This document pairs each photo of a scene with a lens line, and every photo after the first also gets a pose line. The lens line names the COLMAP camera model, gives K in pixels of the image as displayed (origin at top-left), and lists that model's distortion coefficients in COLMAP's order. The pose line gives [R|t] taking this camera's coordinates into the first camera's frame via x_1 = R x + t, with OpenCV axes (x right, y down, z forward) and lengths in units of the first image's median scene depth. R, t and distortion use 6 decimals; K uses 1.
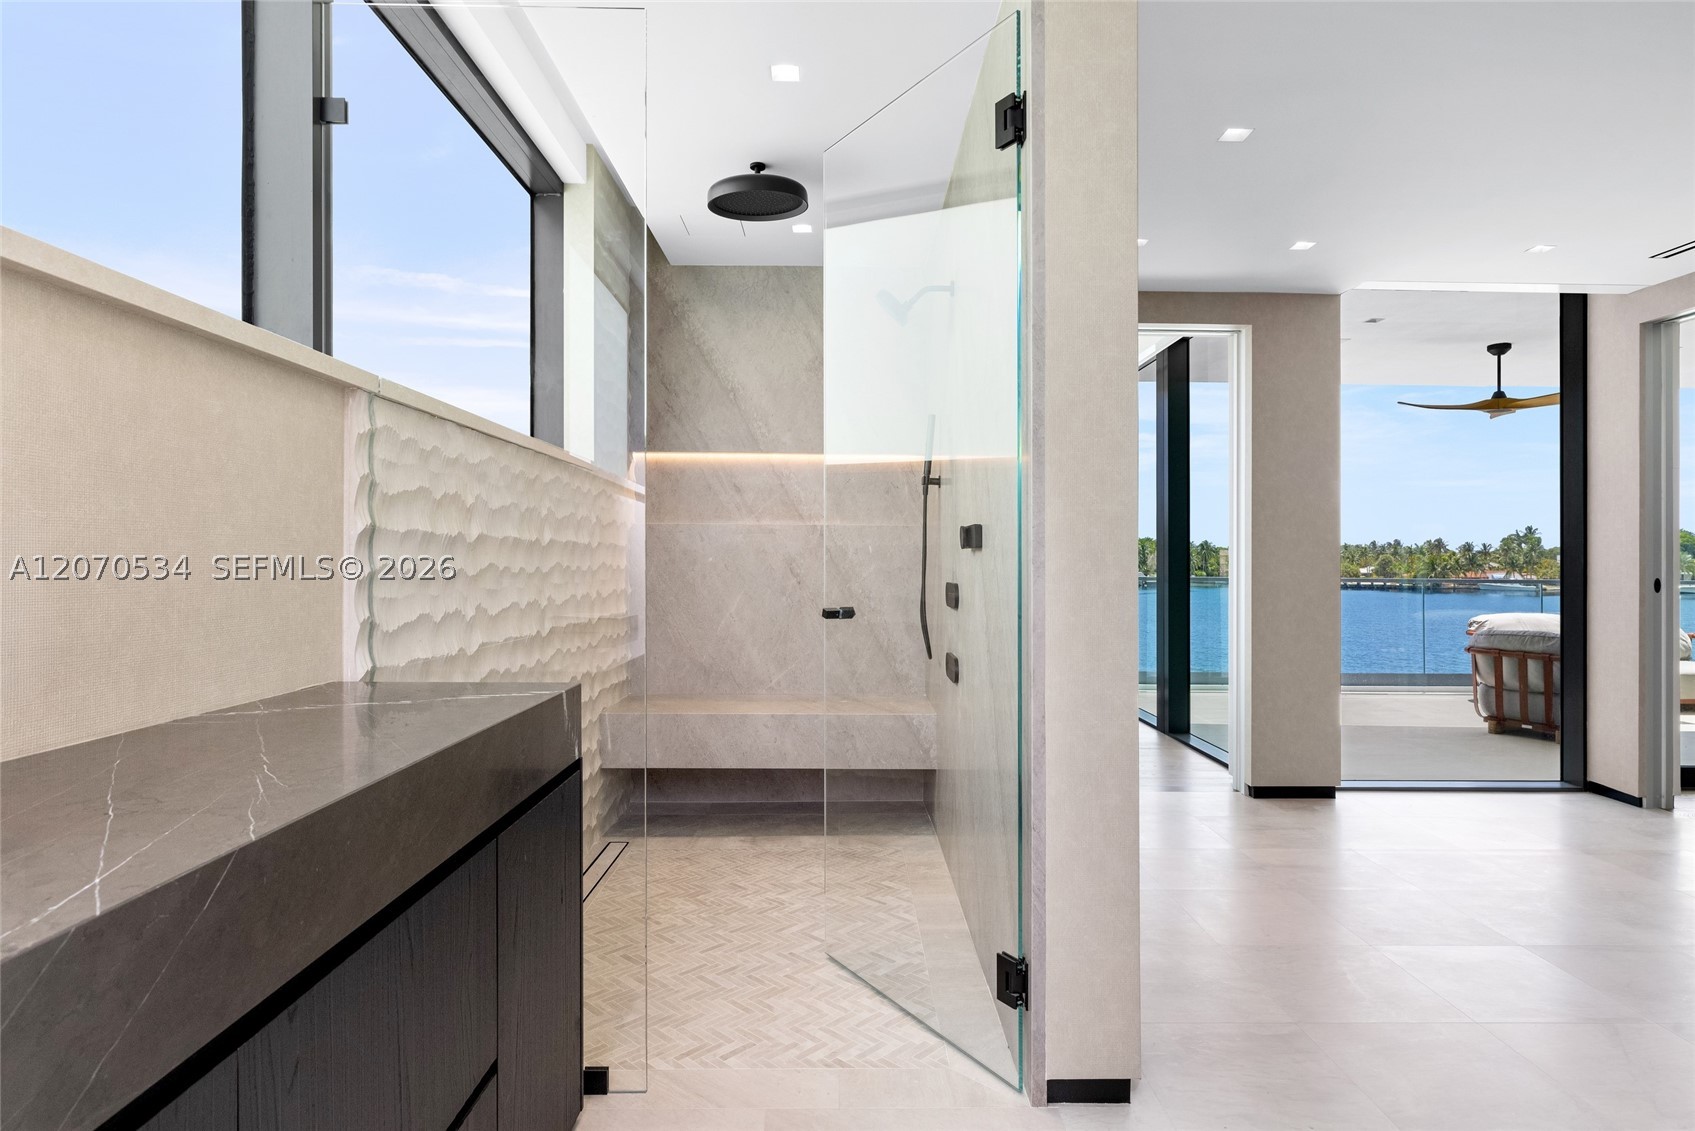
lens RADIAL K [[924.4, 0, 849.8], [0, 924.4, 557.7], [0, 0, 1]] dist [0.004716, -0.000684]
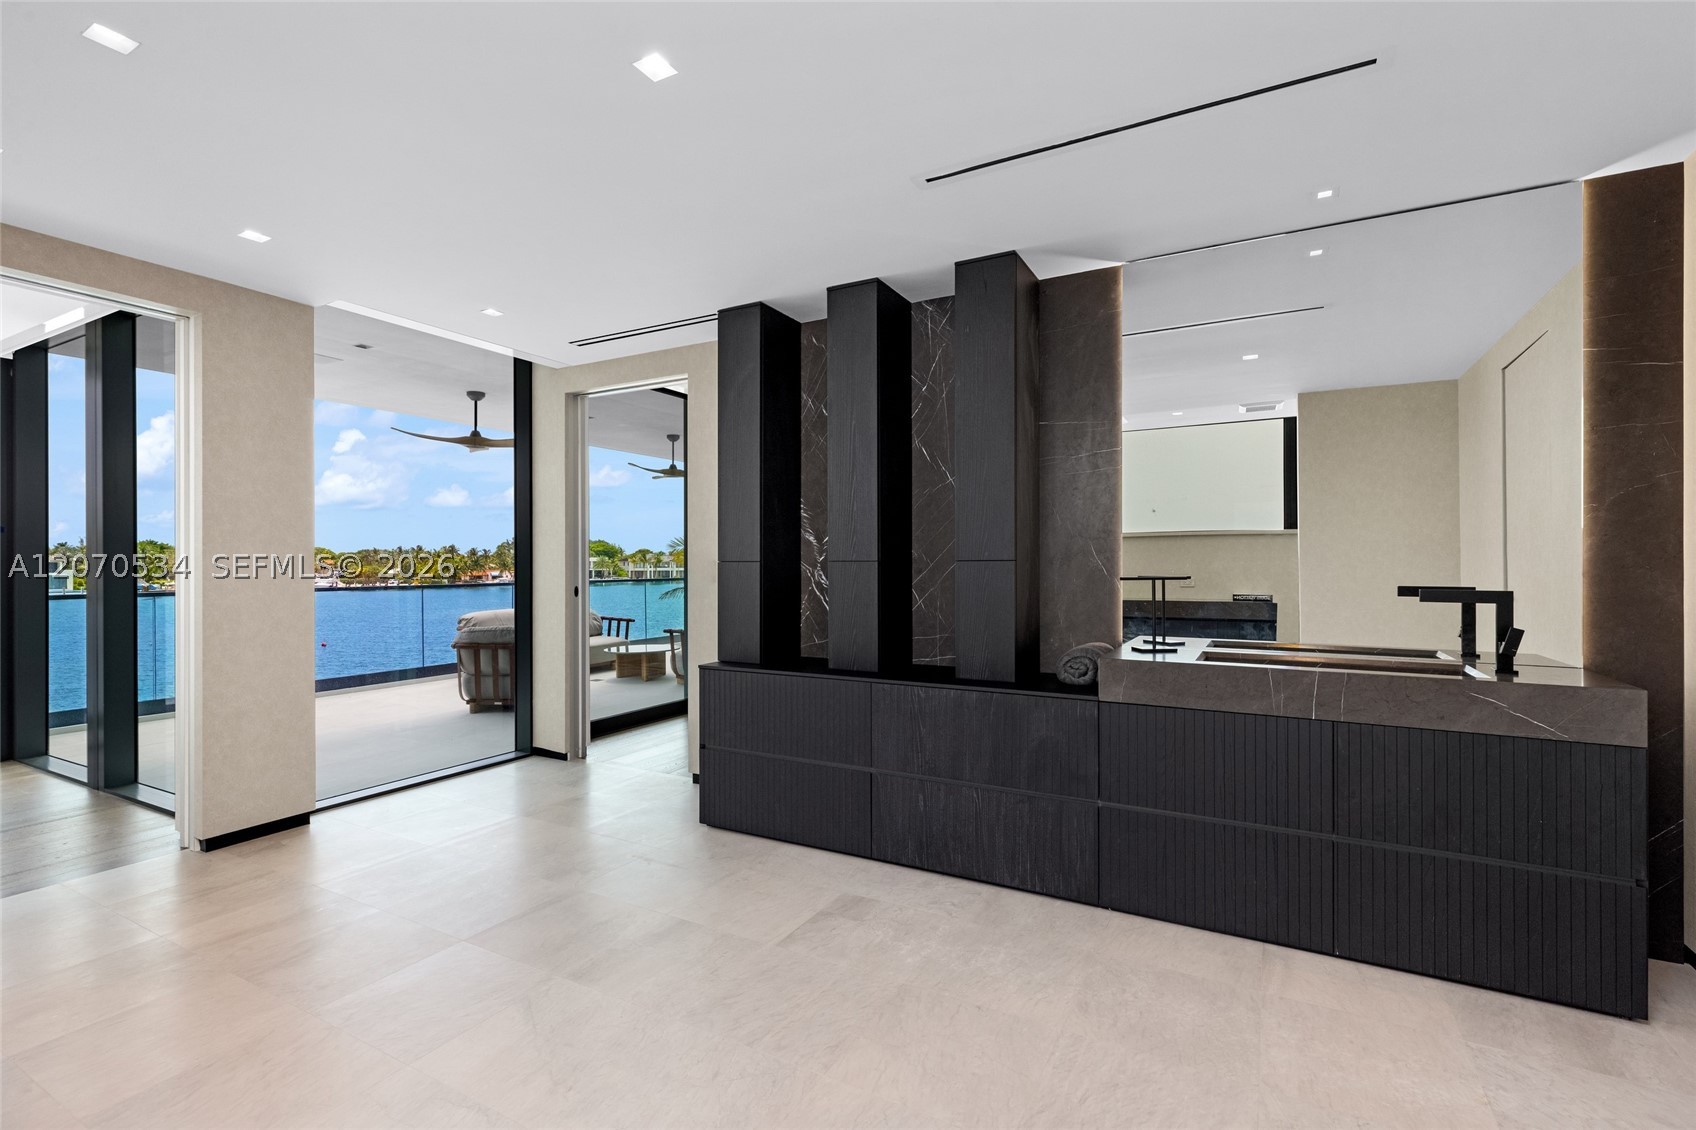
lens RADIAL K [[778.6, 0, 848.0], [0, 778.6, 565.0], [0, 0, 1]] dist [-0.001036, -0.000275]
pose [[0.509947, -0.007571, 0.860172, 0.086732], [0.001829, 0.999969, 0.007717, -0.013218], [-0.860204, -0.002362, 0.509945, 0.075067]]
